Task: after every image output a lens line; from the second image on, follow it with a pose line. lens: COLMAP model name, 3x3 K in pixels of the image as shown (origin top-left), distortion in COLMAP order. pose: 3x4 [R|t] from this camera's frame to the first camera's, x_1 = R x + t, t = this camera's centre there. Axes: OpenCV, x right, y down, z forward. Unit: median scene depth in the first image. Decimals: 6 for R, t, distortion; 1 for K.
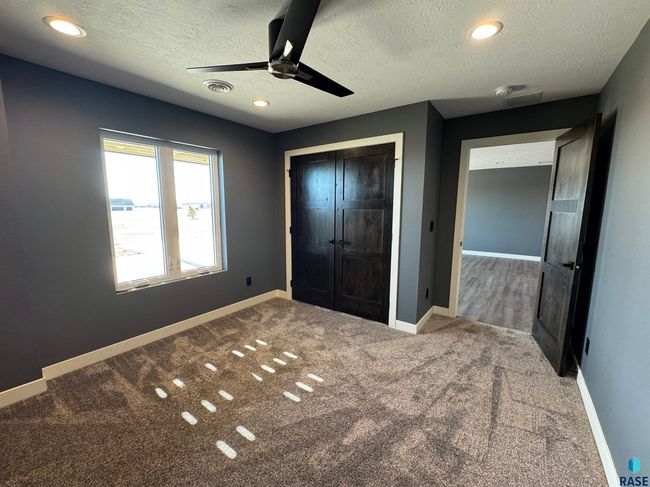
lens RADIAL K [[271.3, 0, 325.0], [0, 271.3, 243.5], [0, 0, 1]] dist [0.002771, 0.000152]
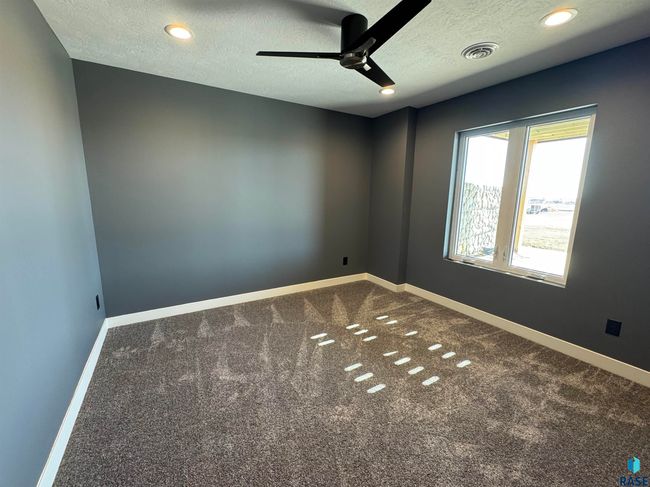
lens RADIAL K [[271.3, 0, 319.5], [0, 271.3, 243.3], [0, 0, 1]] dist [0.002771, 0.000152]
pose [[-0.394147, 0.161613, -0.904726, 0.577615], [-0.134020, 0.963787, 0.230549, -0.099075], [0.909223, 0.212122, -0.358214, 0.805434]]
